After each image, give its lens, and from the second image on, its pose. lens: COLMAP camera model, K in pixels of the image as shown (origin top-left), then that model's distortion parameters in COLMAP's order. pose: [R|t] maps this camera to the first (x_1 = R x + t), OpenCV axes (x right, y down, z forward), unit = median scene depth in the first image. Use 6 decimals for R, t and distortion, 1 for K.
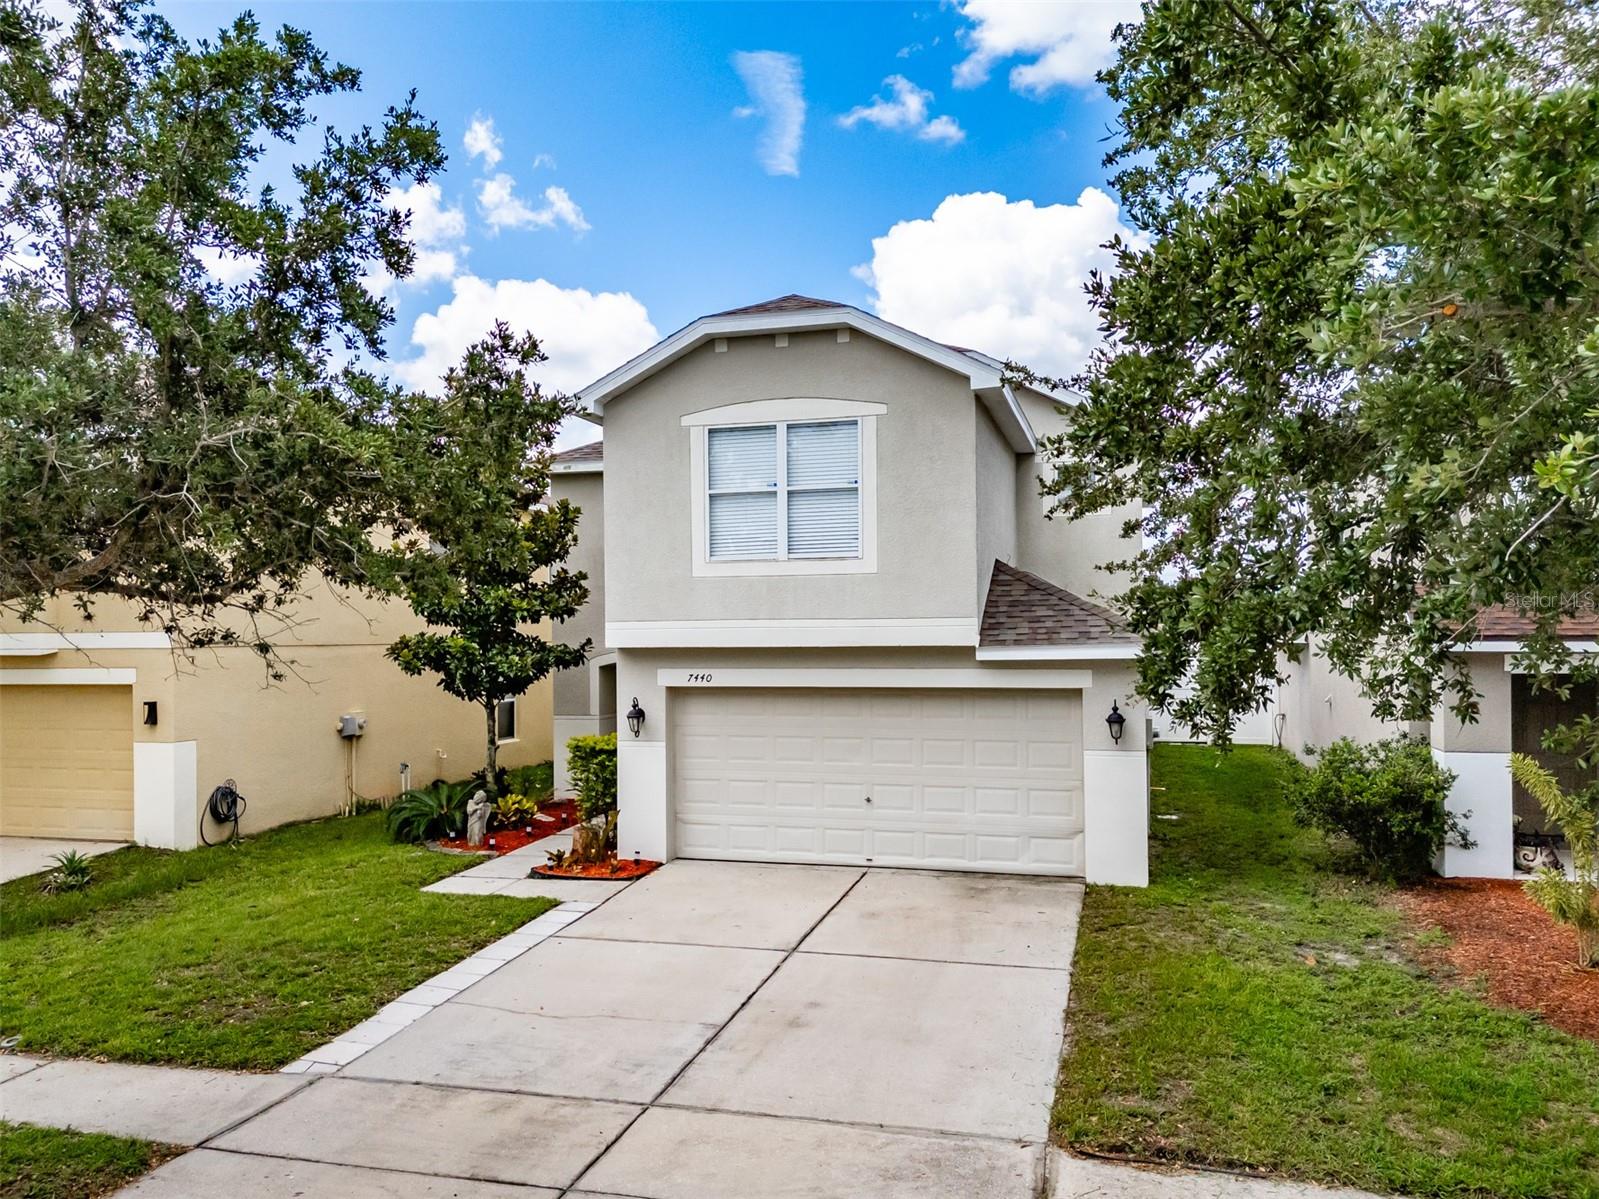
lens RADIAL K [[1227.7, 0, 803.1], [0, 1227.7, 596.0], [0, 0, 1]] dist [0.041672, -0.025653]
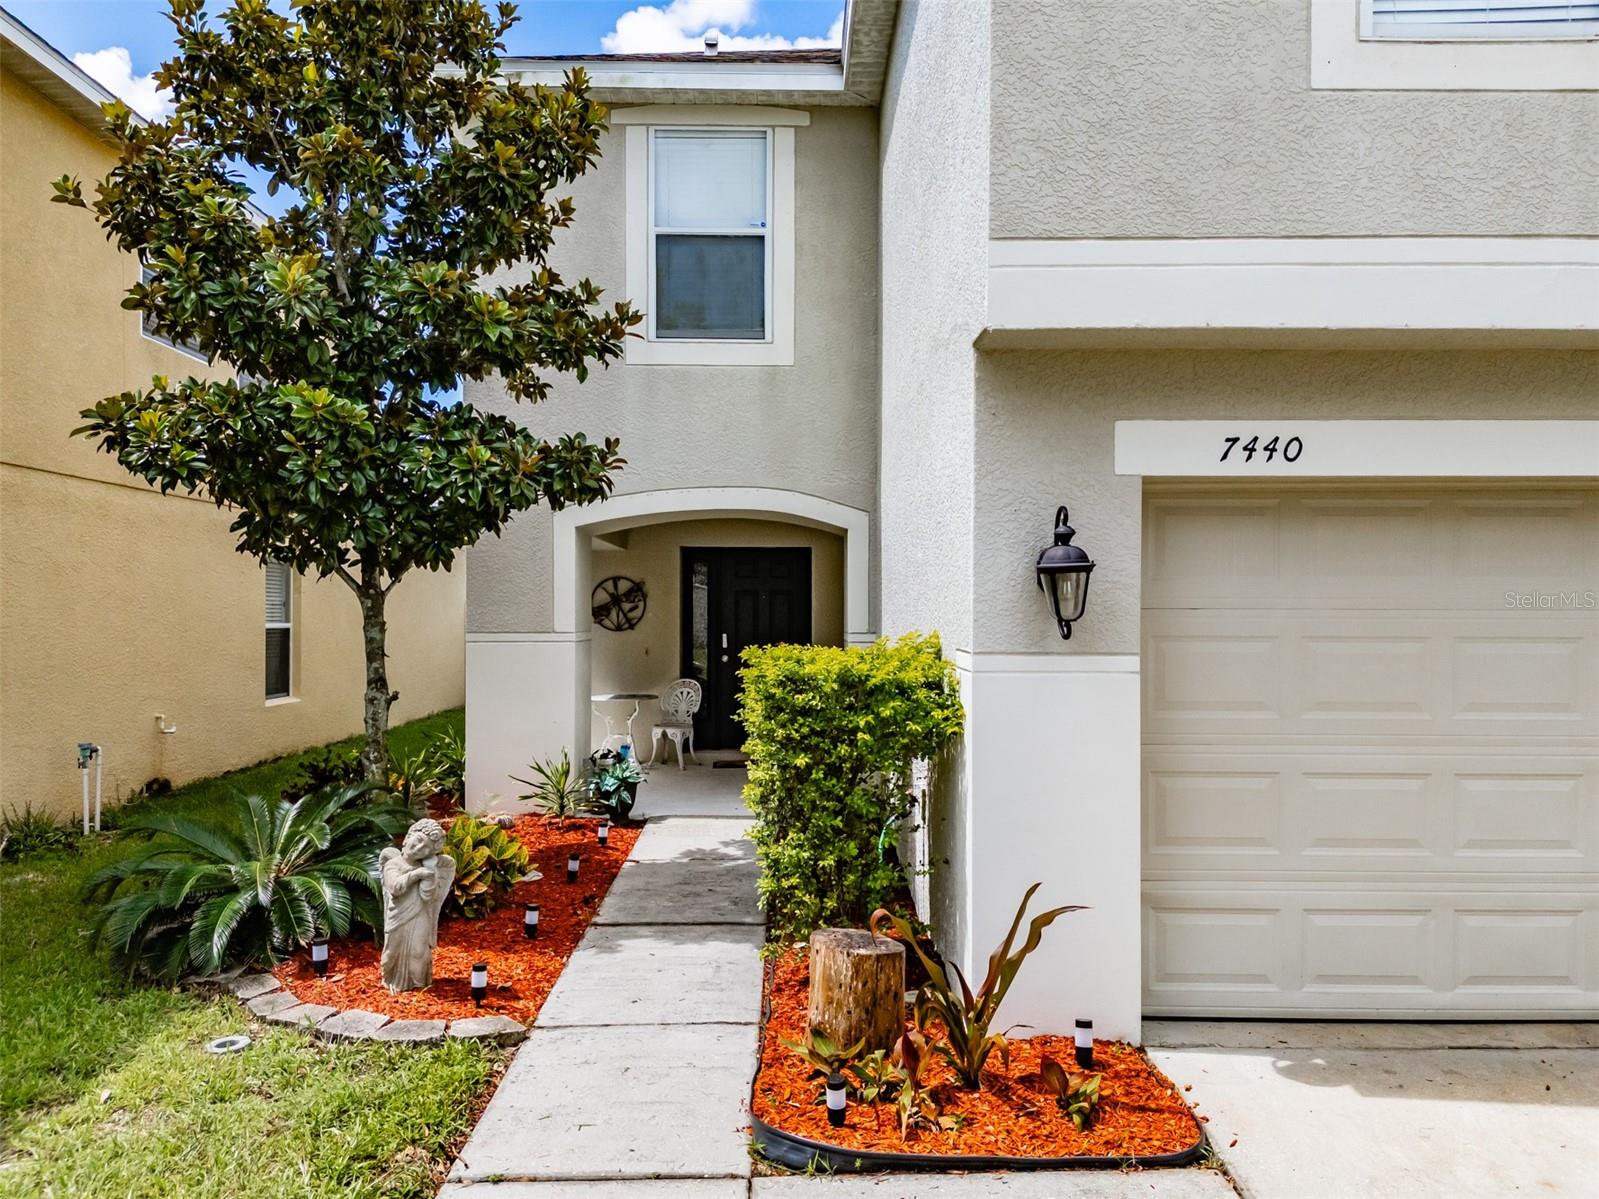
lens RADIAL K [[1231.3, 0, 811.3], [0, 1231.3, 591.4], [0, 0, 1]] dist [0.039673, -0.009948]
pose [[0.965647, 0.012064, 0.259578, -0.292984], [-0.017335, 0.999687, 0.018025, 0.105469], [-0.259279, -0.021906, 0.965554, 0.772893]]
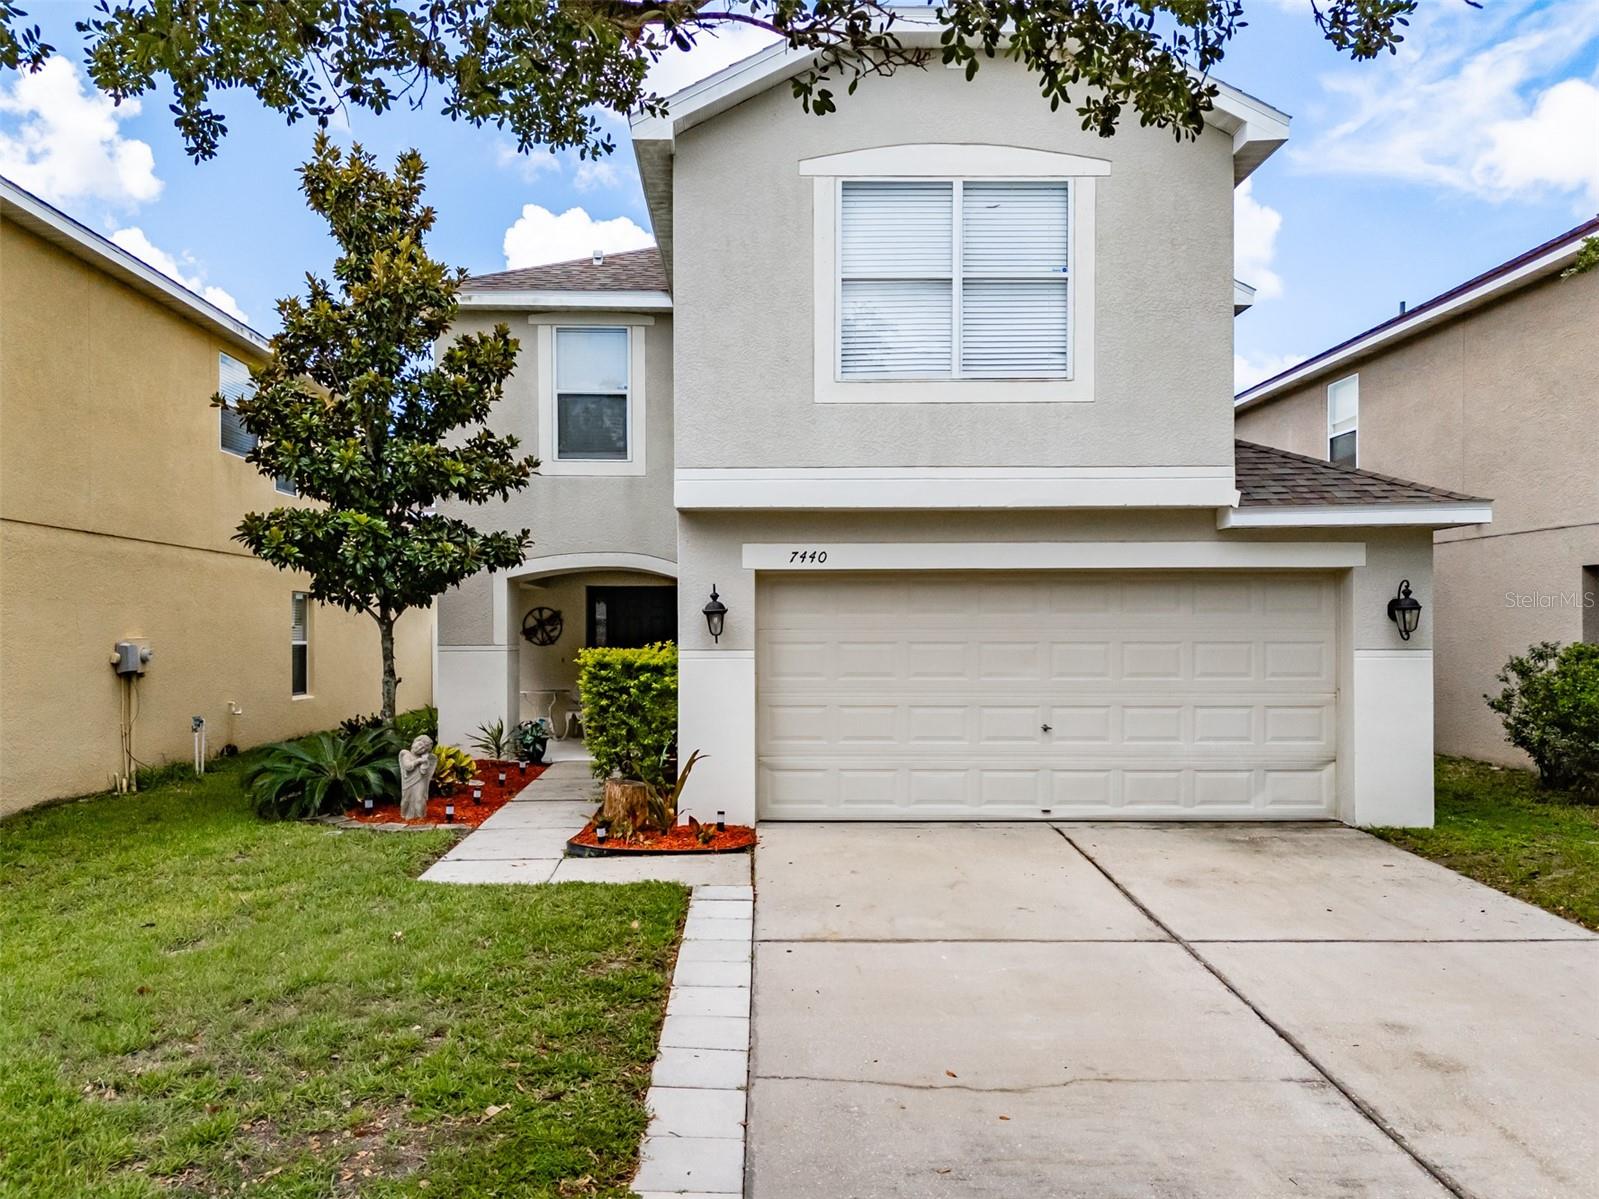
lens RADIAL K [[1227.7, 0, 798.6], [0, 1227.7, 617.4], [0, 0, 1]] dist [0.041672, -0.025653]
pose [[0.959929, 0.007376, 0.280148, -0.298828], [-0.014273, 0.999643, 0.022586, 0.090703], [-0.279881, -0.025679, 0.959691, 0.366413]]
